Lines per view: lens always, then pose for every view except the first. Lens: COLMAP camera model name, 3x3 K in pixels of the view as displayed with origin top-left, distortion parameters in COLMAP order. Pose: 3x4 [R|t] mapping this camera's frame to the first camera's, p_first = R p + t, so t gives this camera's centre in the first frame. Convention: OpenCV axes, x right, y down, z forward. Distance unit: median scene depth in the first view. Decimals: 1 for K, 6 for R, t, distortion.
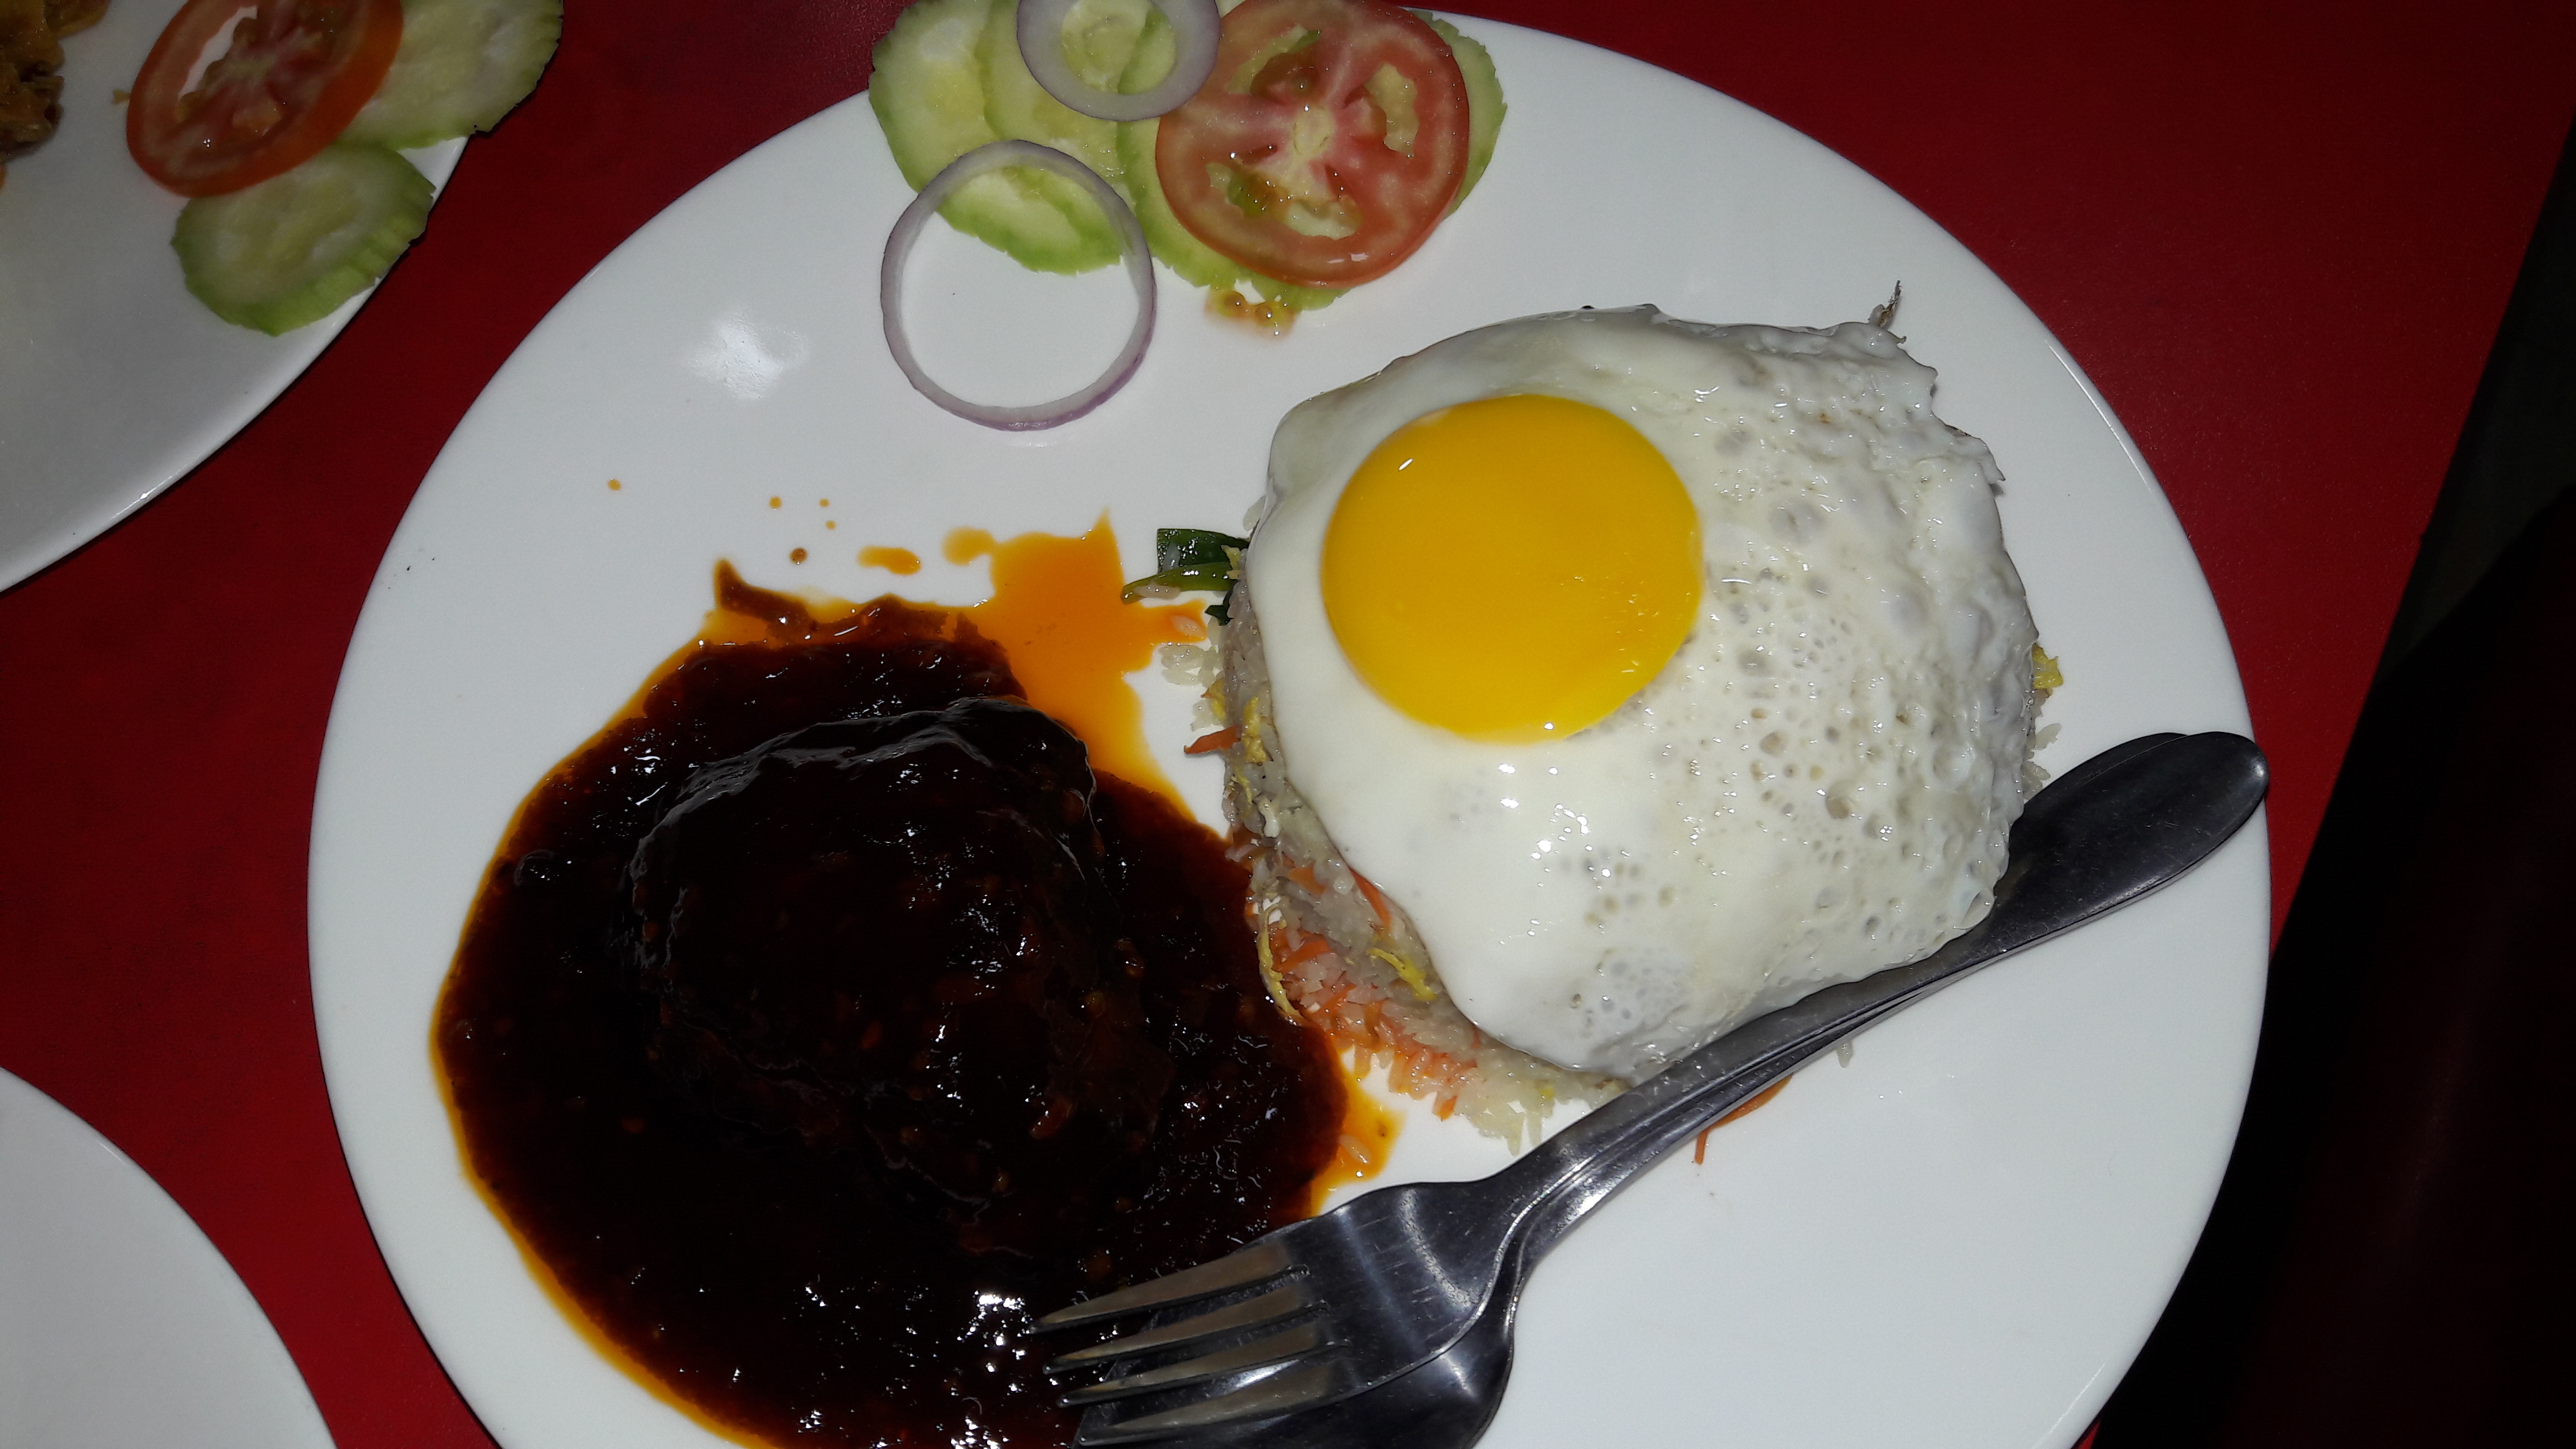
lens RADIAL K [[2129.1, 0, 1291.7], [0, 2129.1, 741.9], [0, 0, 1]] dist [0.002015, -0.055875]
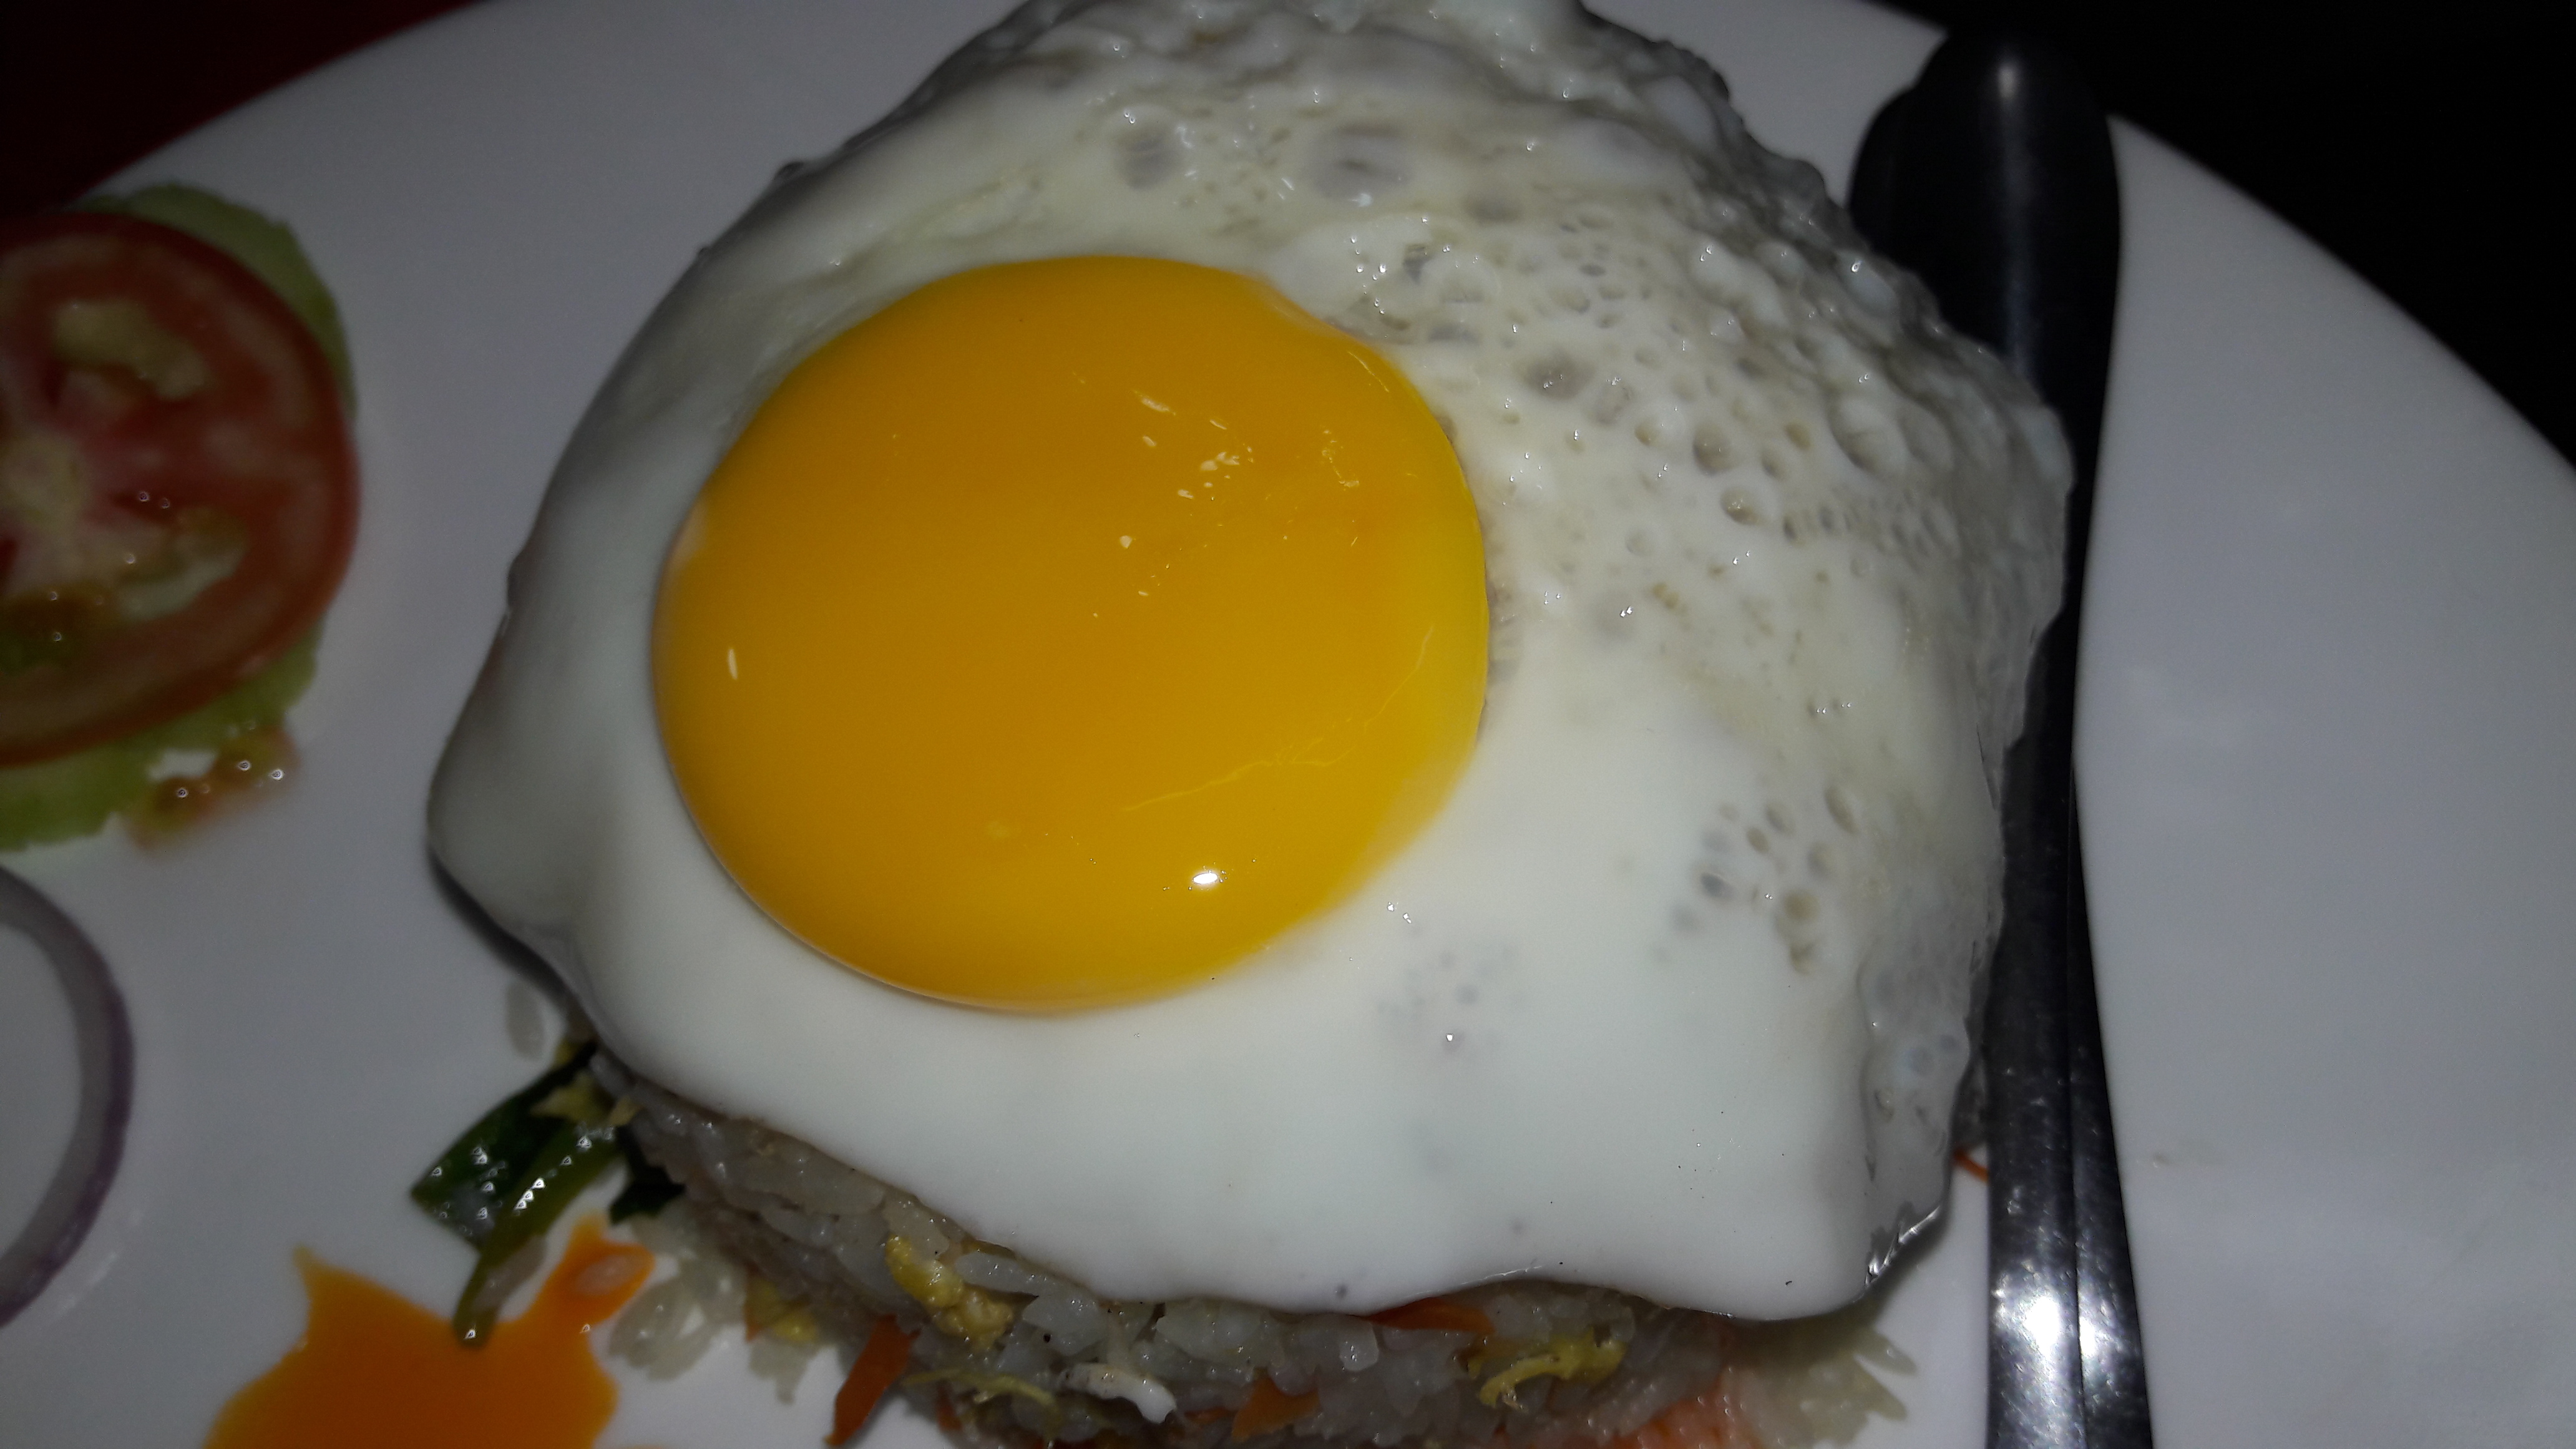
lens RADIAL K [[2129.1, 0, 1214.2], [0, 2129.1, 765.6], [0, 0, 1]] dist [0.002015, -0.055875]
pose [[0.602911, -0.712868, 0.358213, -0.065407], [0.751401, 0.658286, 0.045344, -0.055988], [-0.268131, 0.241823, 0.932538, 0.550441]]
